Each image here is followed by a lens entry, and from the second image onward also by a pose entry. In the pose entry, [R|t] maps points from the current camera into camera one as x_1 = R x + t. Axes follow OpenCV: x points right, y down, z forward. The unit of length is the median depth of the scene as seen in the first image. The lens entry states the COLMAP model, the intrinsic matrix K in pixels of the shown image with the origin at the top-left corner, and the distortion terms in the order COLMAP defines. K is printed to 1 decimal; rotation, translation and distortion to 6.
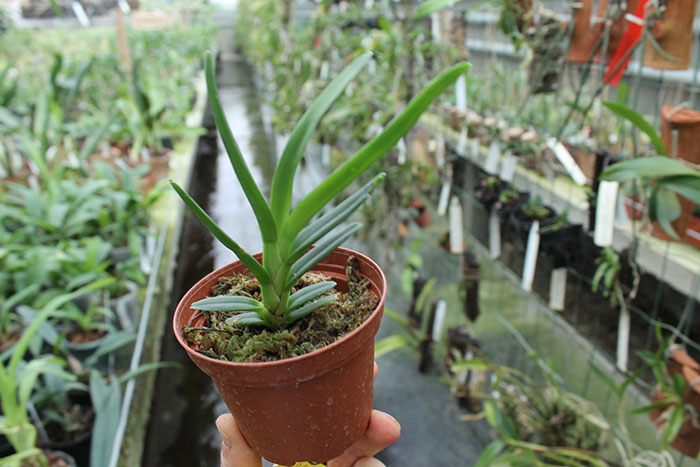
lens RADIAL K [[612.7, 0, 350.0], [0, 612.7, 233.5], [0, 0, 1]] dist [-0.178172, 0.208388]
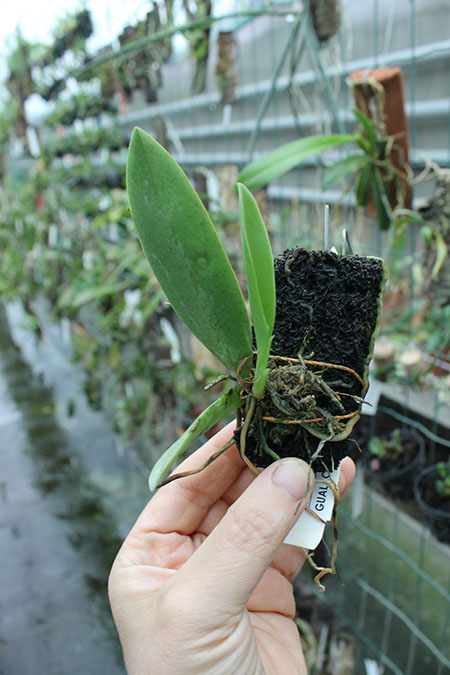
lens RADIAL K [[590.9, 0, 225.0], [0, 590.9, 337.5], [0, 0, 1]] dist [-0.178172, 0.208388]
pose [[0.965018, -0.126808, 0.229476, -0.009146], [0.136707, 0.990224, -0.027697, -0.045929], [-0.223721, 0.058099, 0.972920, 0.102194]]
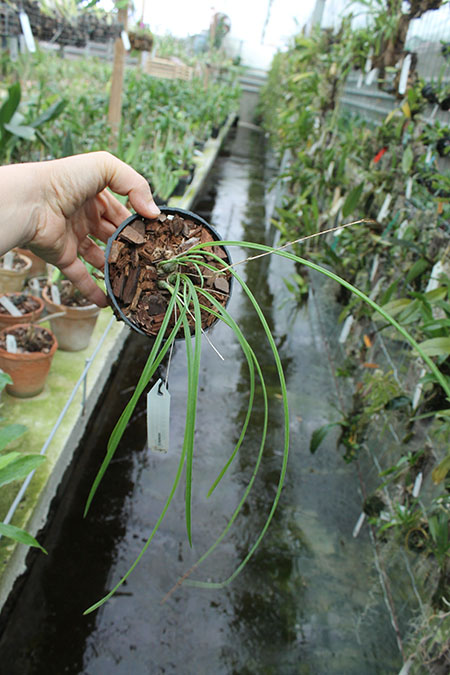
lens RADIAL K [[590.9, 0, 225.0], [0, 590.9, 337.5], [0, 0, 1]] dist [-0.178172, 0.208388]
pose [[0.952957, 0.269725, -0.138278, -0.051919], [-0.261578, 0.962311, 0.074387, -0.092842], [0.153130, -0.034717, 0.987596, 0.248066]]
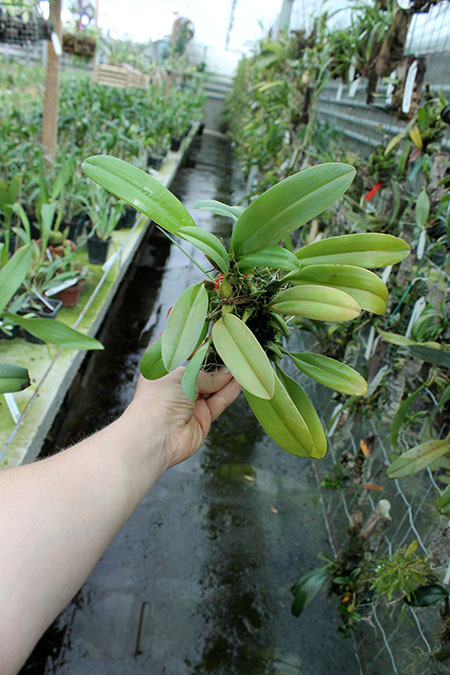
lens RADIAL K [[590.9, 0, 225.0], [0, 590.9, 337.5], [0, 0, 1]] dist [-0.178172, 0.208388]
pose [[0.964140, 0.248243, -0.093860, -0.067924], [-0.244095, 0.968272, 0.053539, -0.137379], [0.104173, -0.028709, 0.994145, 0.353106]]
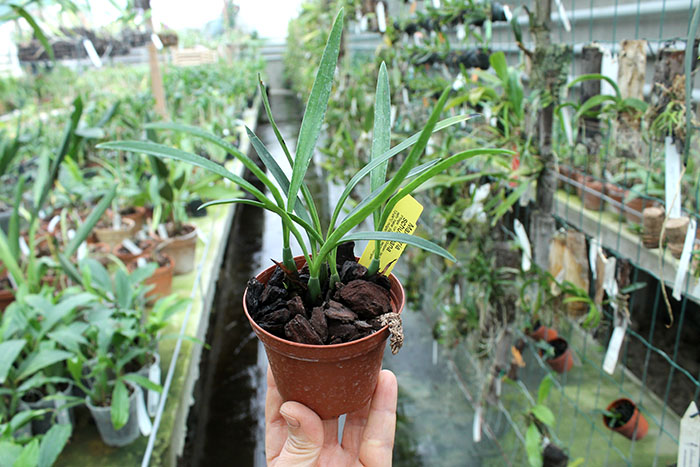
lens RADIAL K [[612.7, 0, 350.0], [0, 612.7, 233.5], [0, 0, 1]] dist [-0.178172, 0.208388]
pose [[0.996902, 0.002580, -0.078613, -0.021830], [-0.006545, 0.998717, -0.050222, -0.048037], [0.078382, 0.050580, 0.995639, 0.130644]]
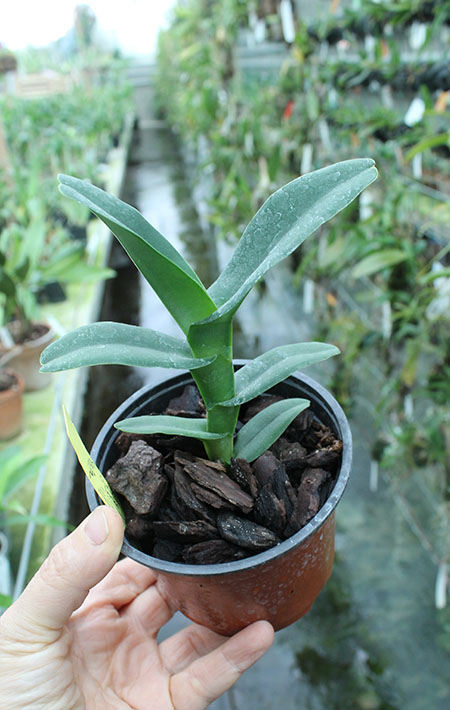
lens RADIAL K [[704.8, 0, 237.1], [0, 704.8, 388.5], [0, 0, 1]] dist [-0.163037, 0.170231]
pose [[0.995950, -0.022216, -0.087120, -0.036076], [0.030257, 0.995291, 0.092089, -0.071834], [0.084664, -0.094352, 0.991932, 0.192296]]
